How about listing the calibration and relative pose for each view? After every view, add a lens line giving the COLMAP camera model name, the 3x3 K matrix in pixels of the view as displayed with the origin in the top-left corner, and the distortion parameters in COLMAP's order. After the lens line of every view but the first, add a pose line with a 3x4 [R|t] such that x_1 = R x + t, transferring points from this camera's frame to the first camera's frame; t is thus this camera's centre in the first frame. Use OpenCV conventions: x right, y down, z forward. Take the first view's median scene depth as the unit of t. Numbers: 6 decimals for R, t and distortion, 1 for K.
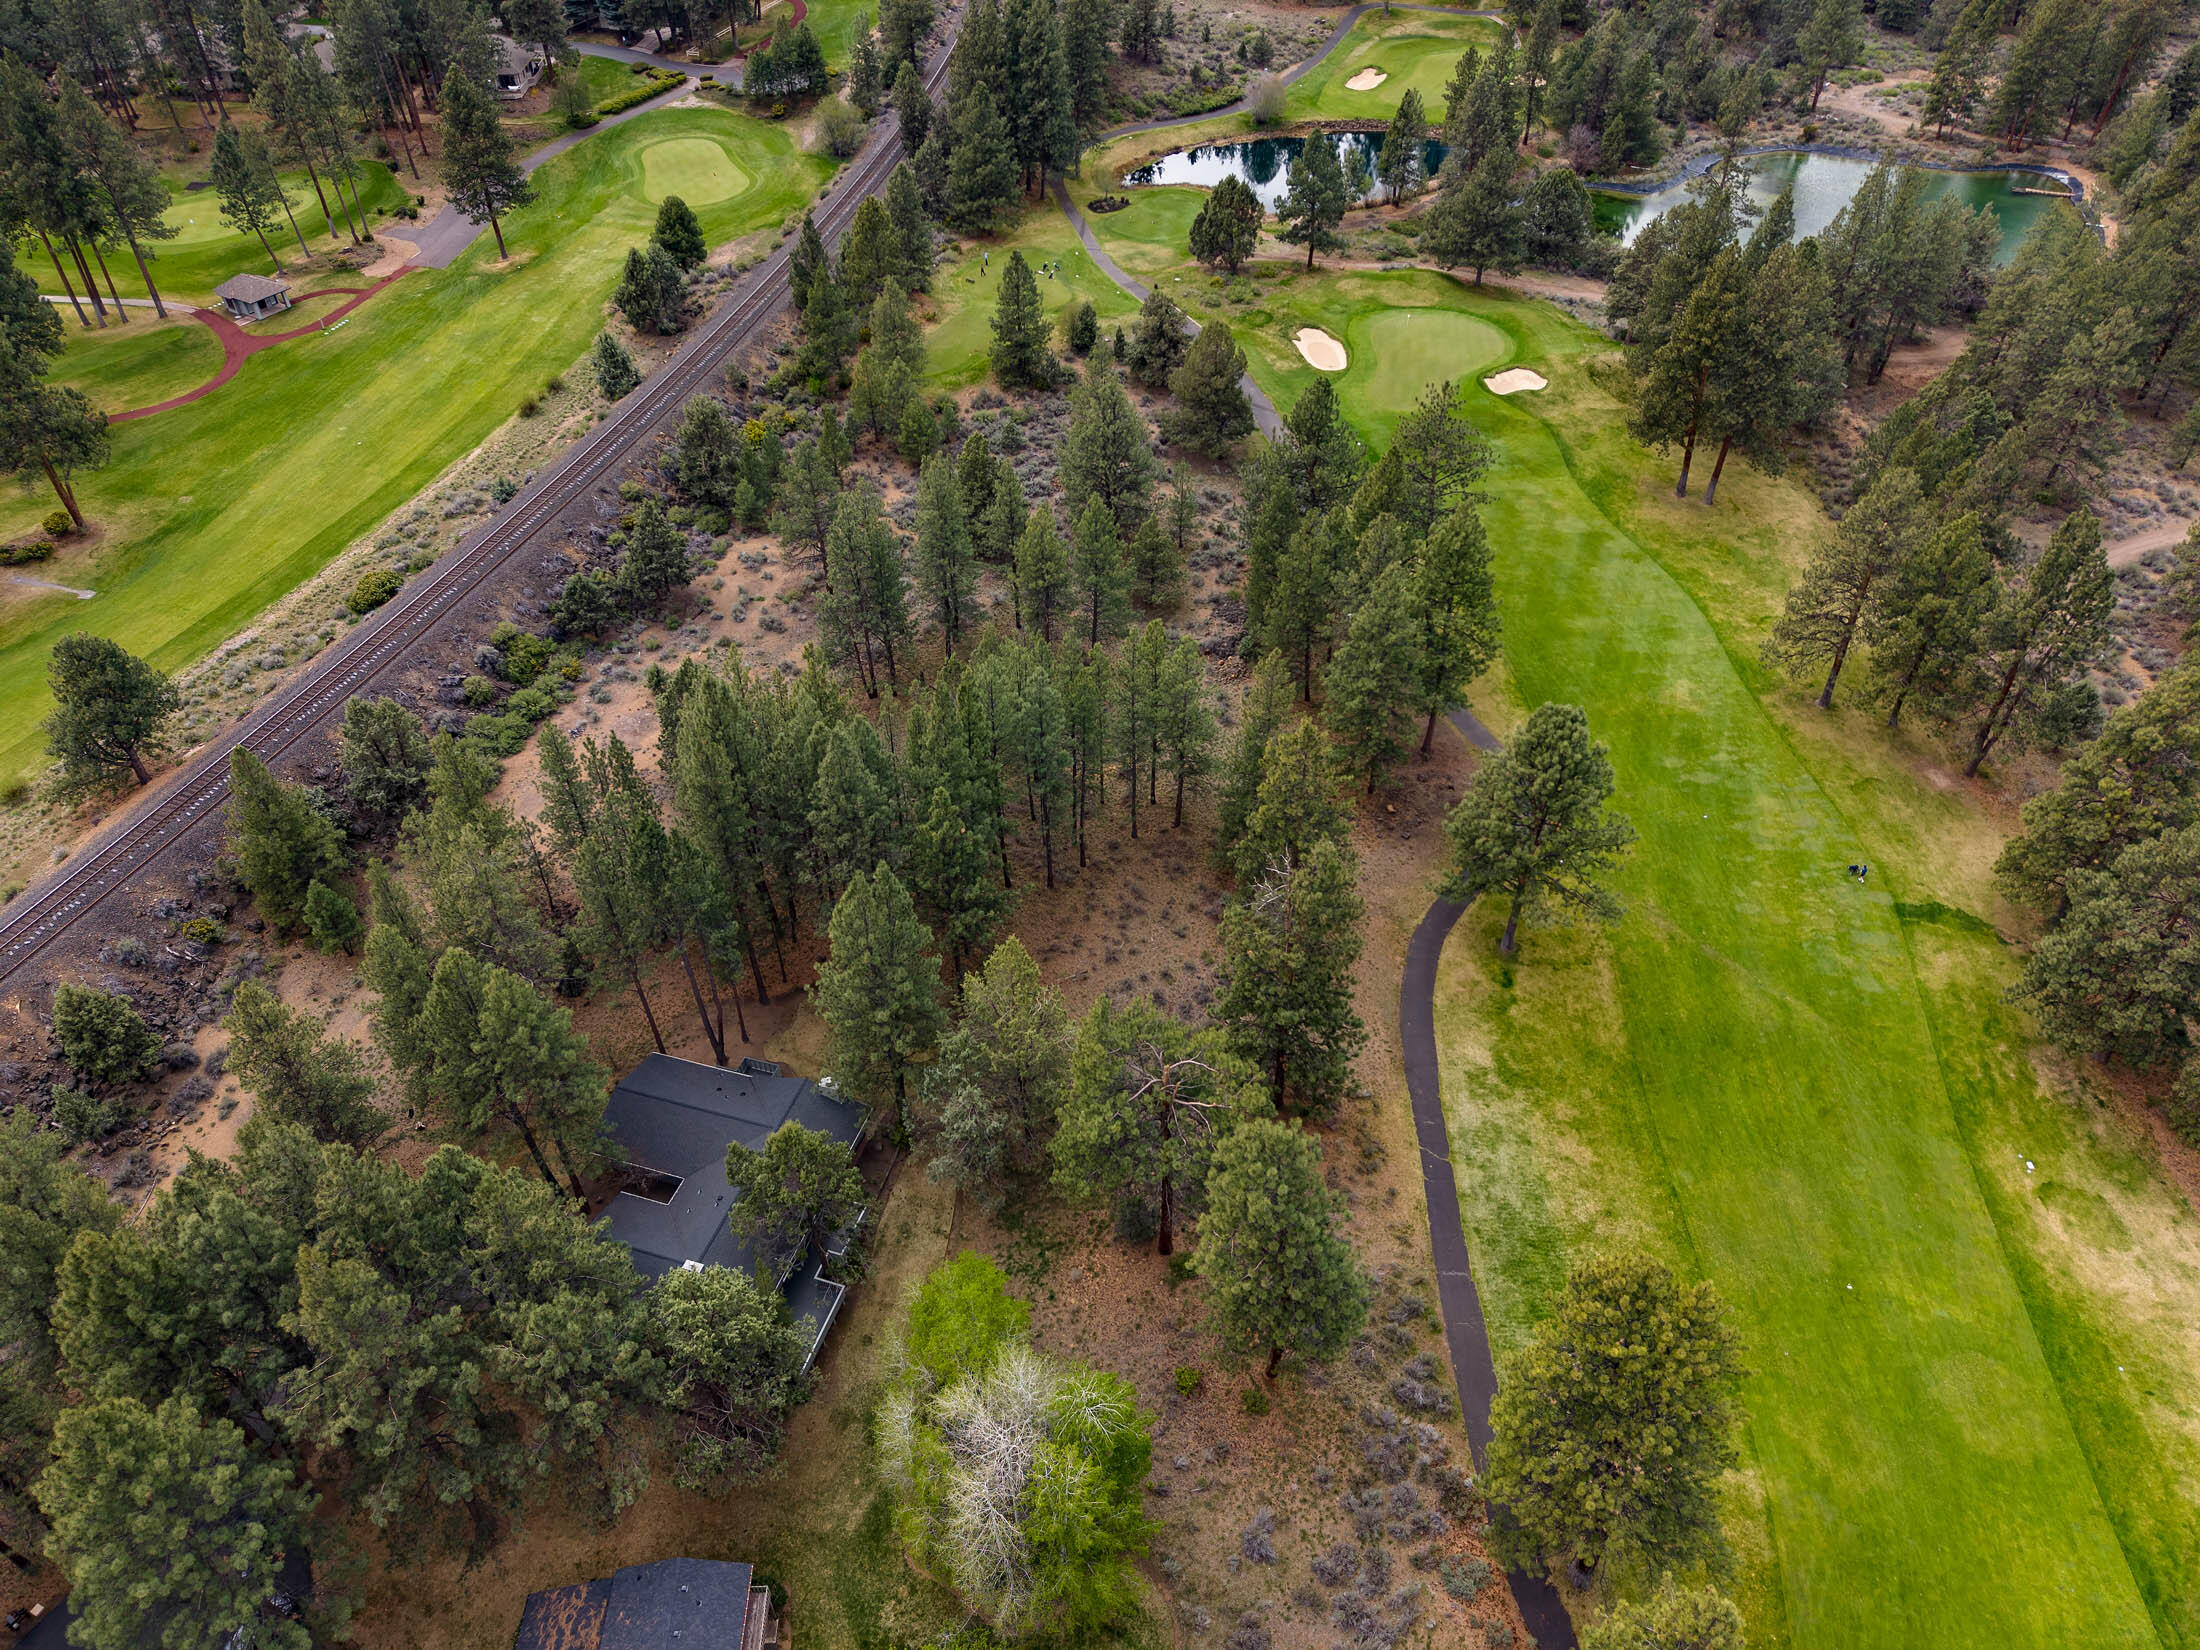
lens RADIAL K [[1456.2, 0, 1089.6], [0, 1456.2, 828.3], [0, 0, 1]] dist [0.028297, -0.032743]
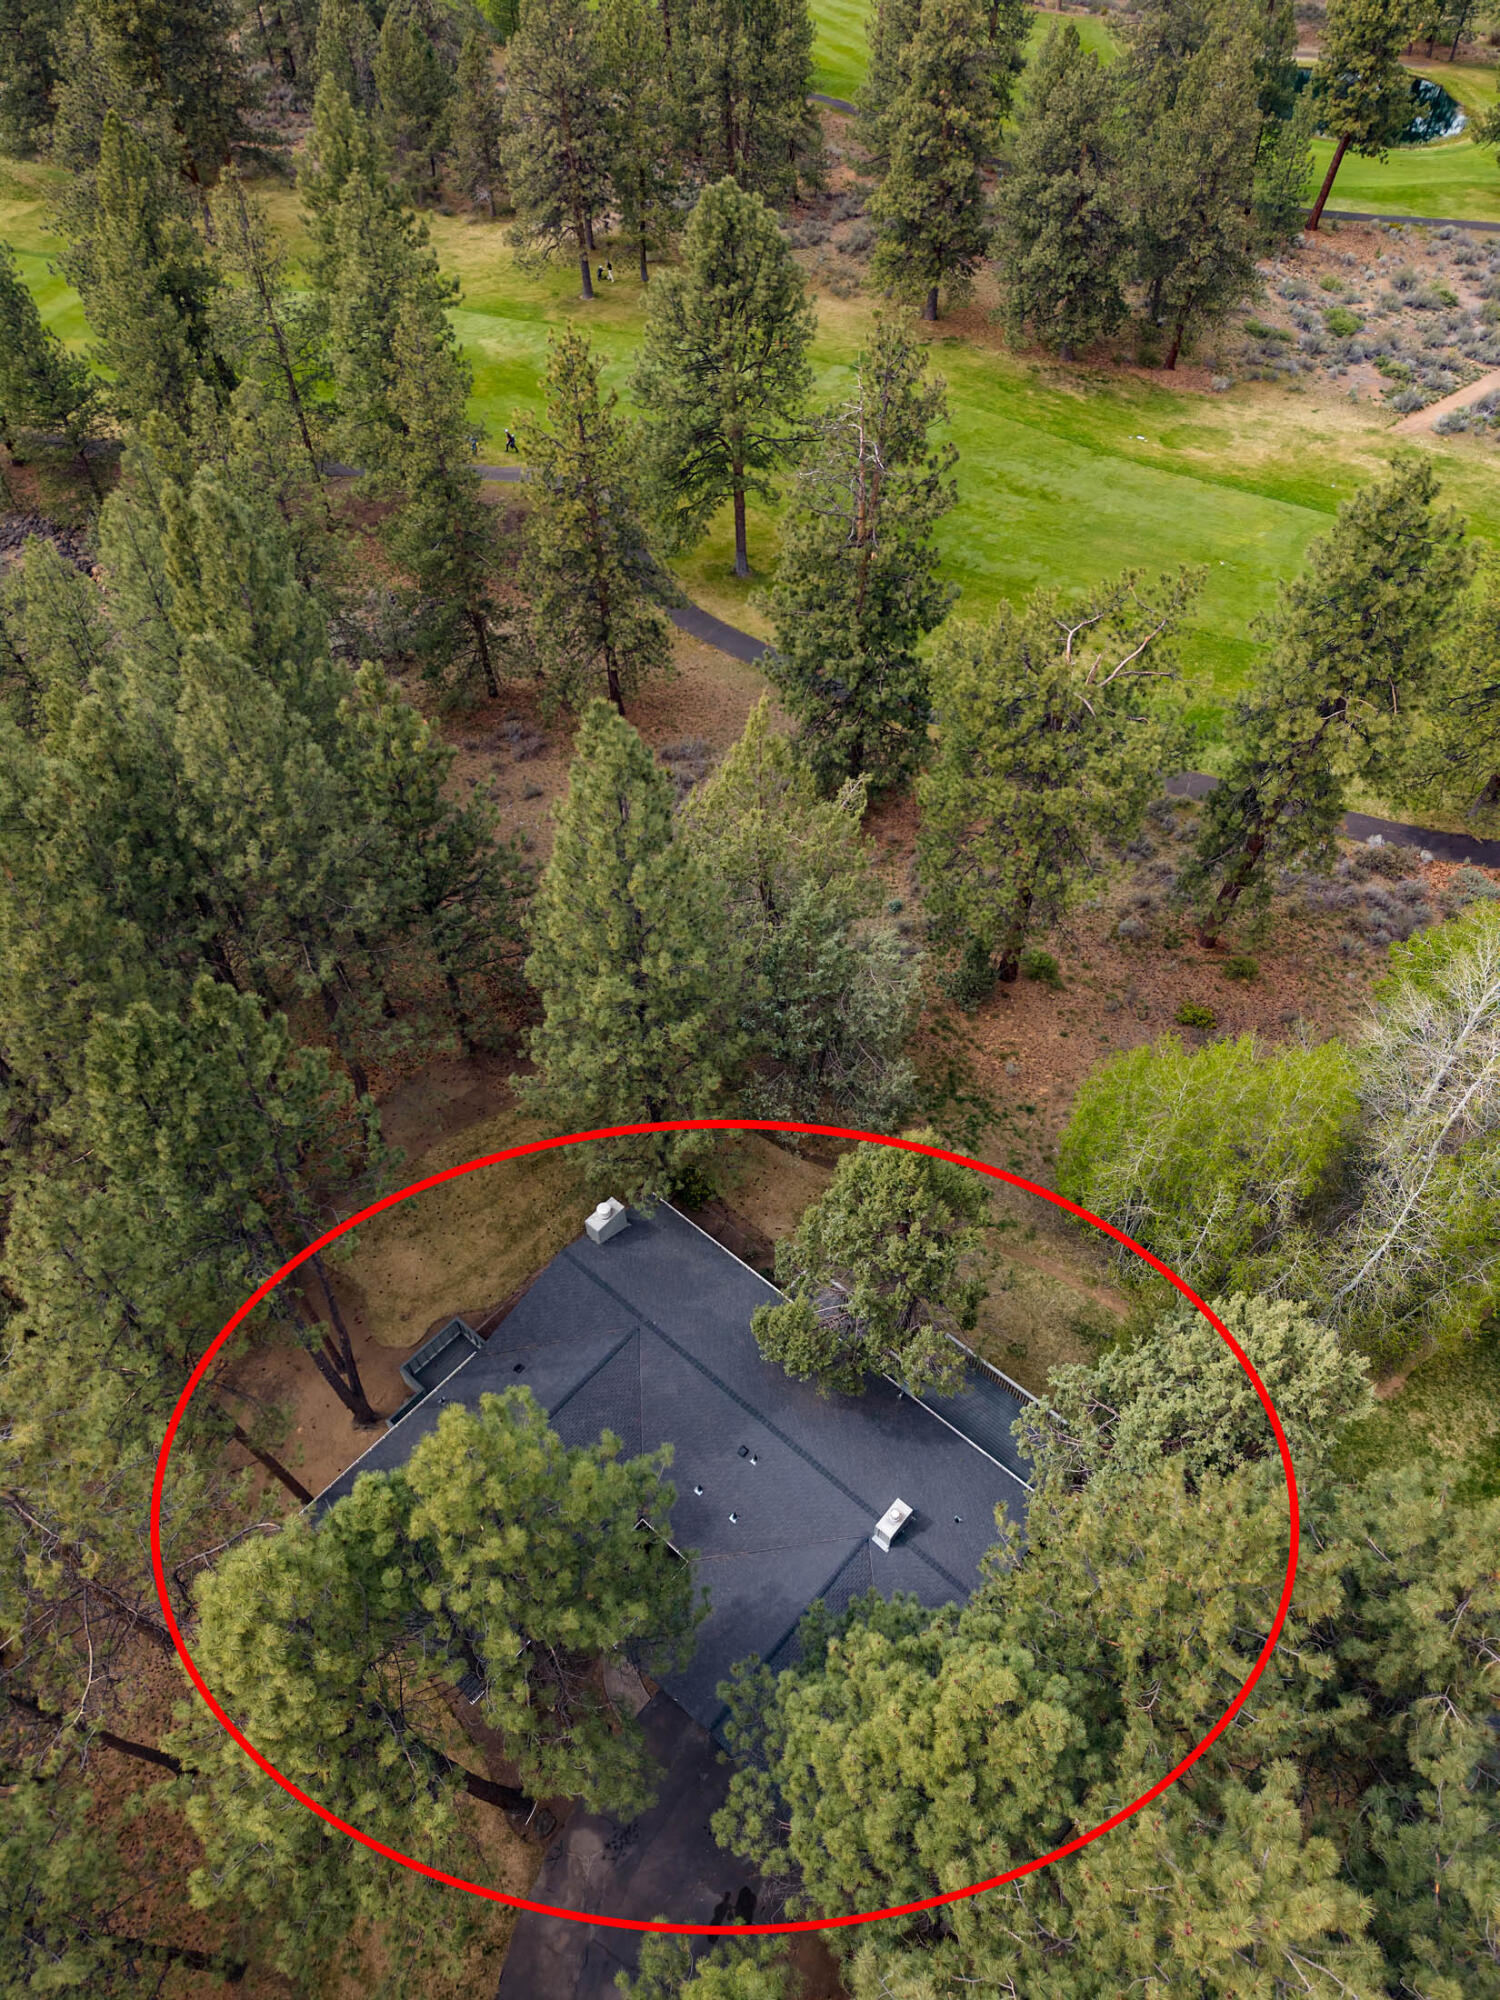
lens RADIAL K [[1323.8, 0, 750.0], [0, 1323.8, 1000.0], [0, 0, 1]] dist [0.028297, -0.032743]
pose [[0.405749, -0.683516, 0.606773, -0.298062], [0.612759, 0.696013, 0.374290, -0.027533], [-0.678155, 0.219938, 0.701237, 0.430704]]
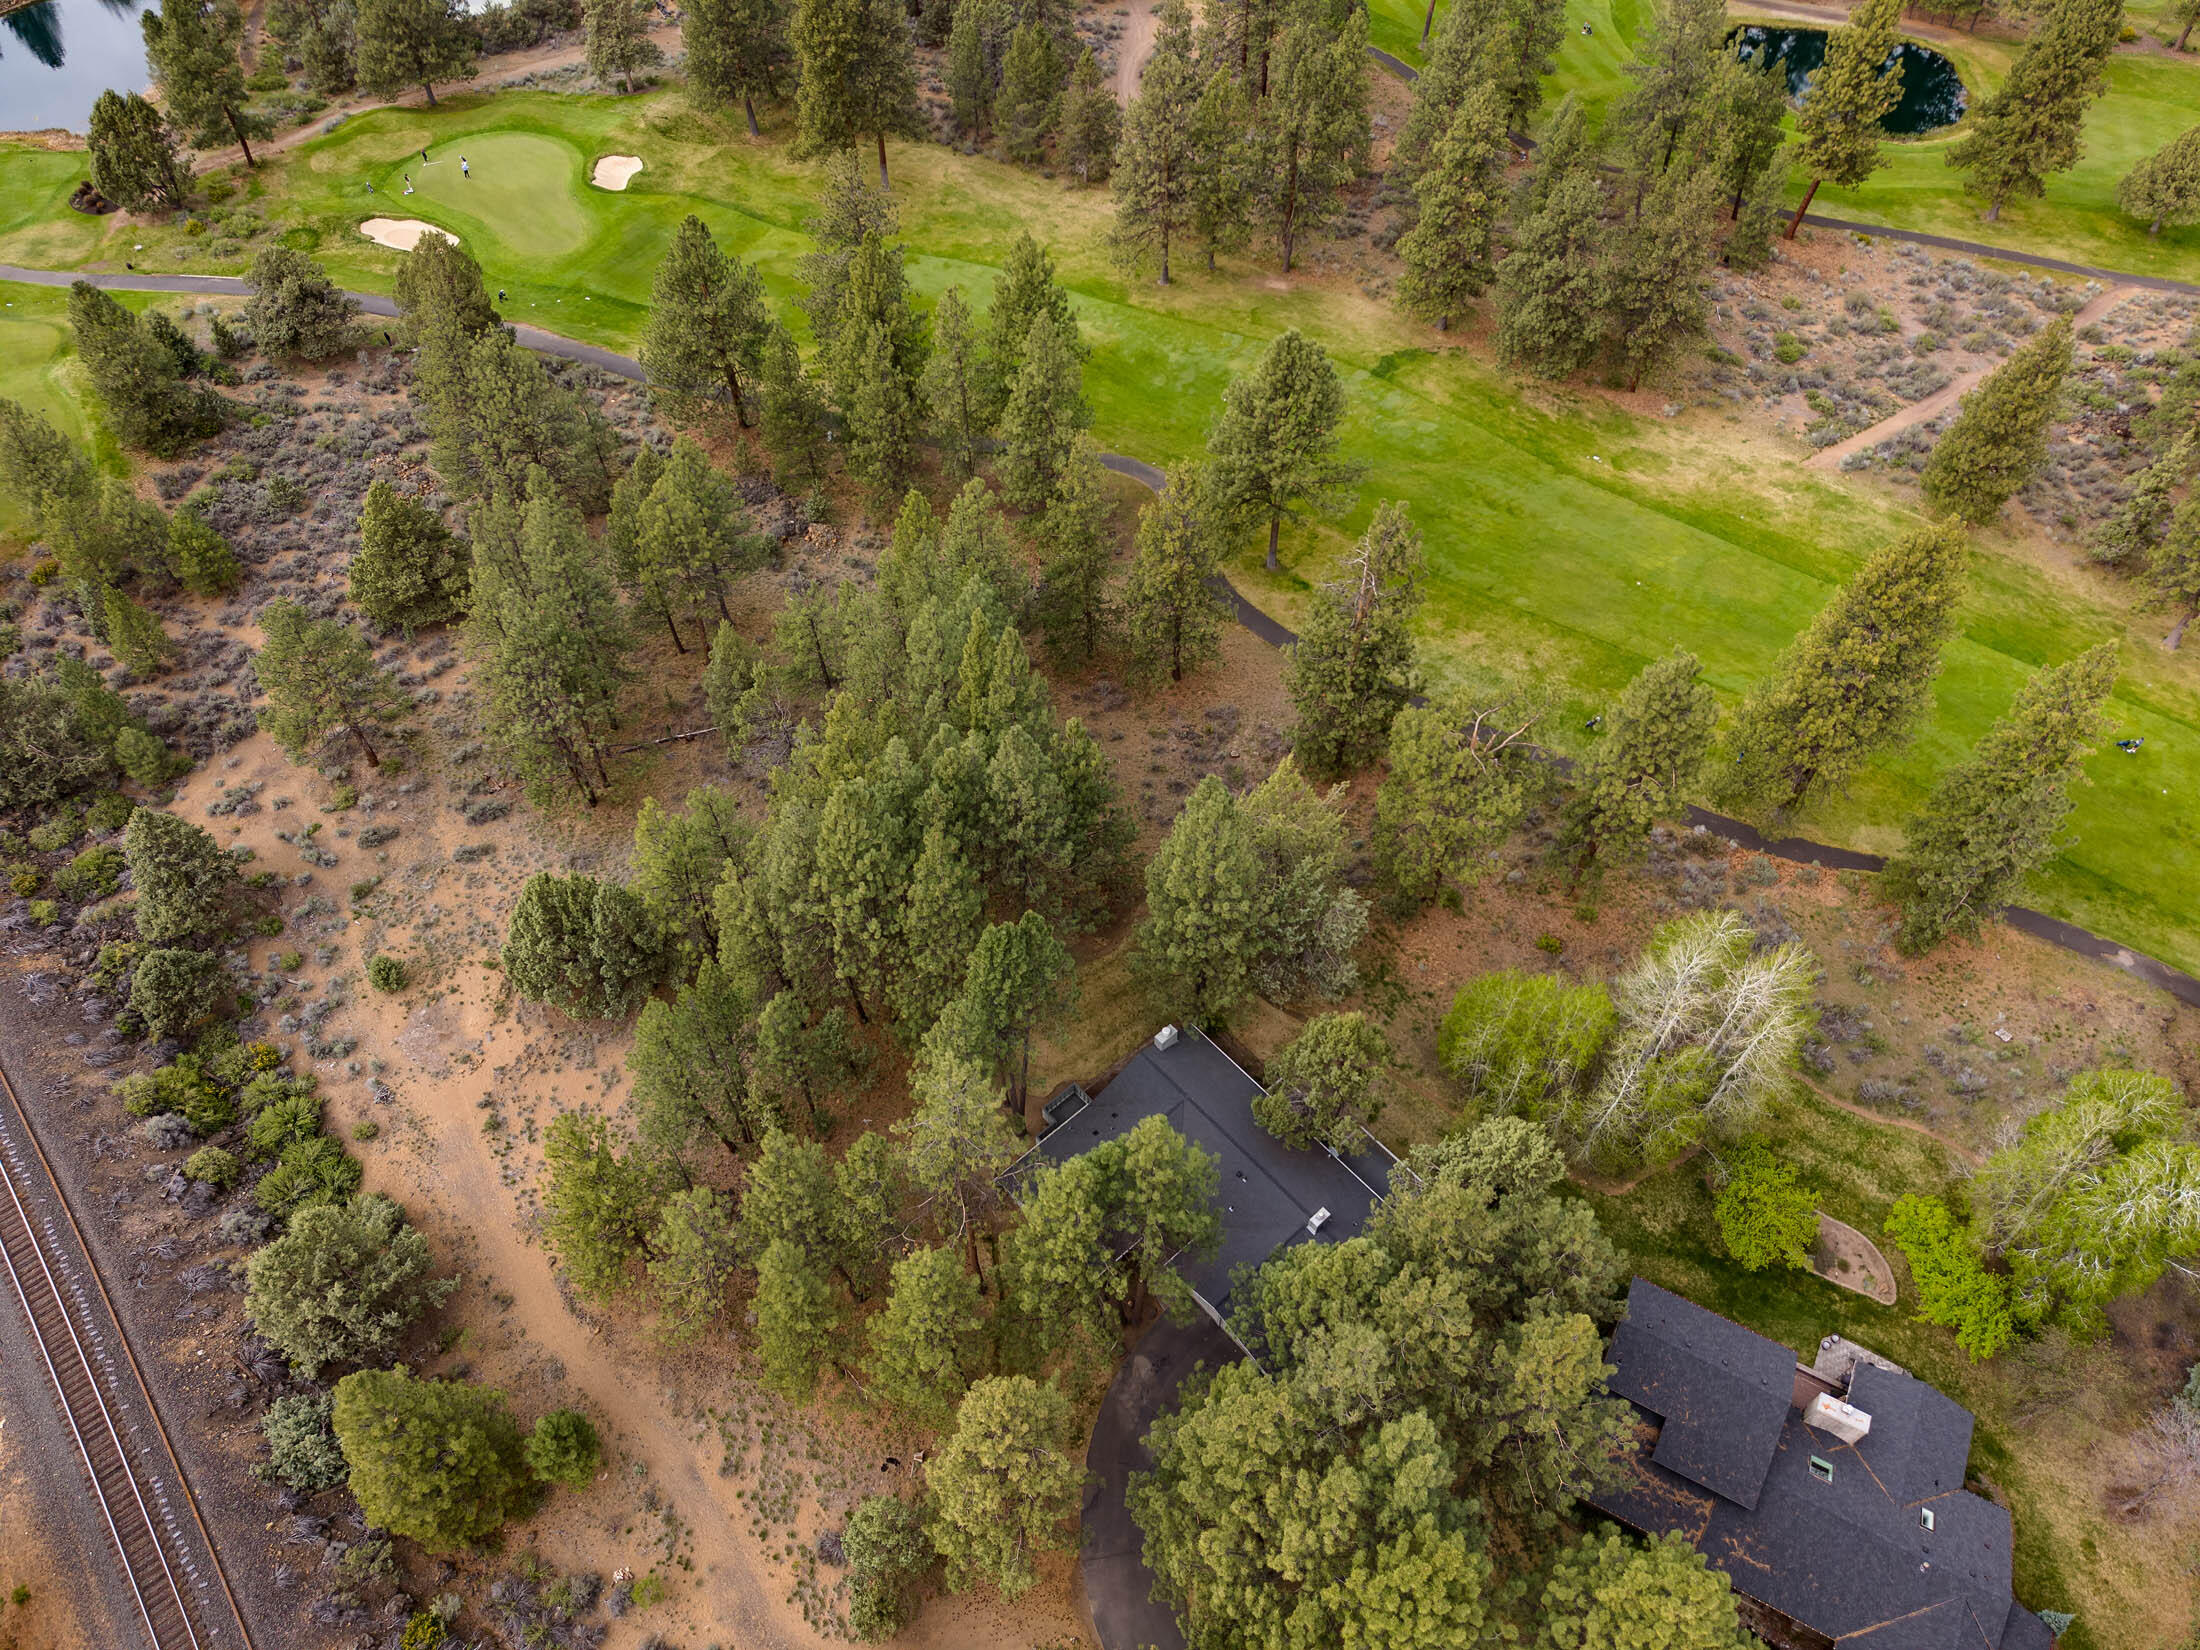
lens RADIAL K [[1456.2, 0, 1089.6], [0, 1456.2, 828.3], [0, 0, 1]] dist [0.028297, -0.032743]
pose [[0.514167, -0.659544, 0.548300, -0.468715], [0.568453, 0.740752, 0.357977, -0.217652], [-0.642257, 0.127623, 0.755790, 0.212998]]
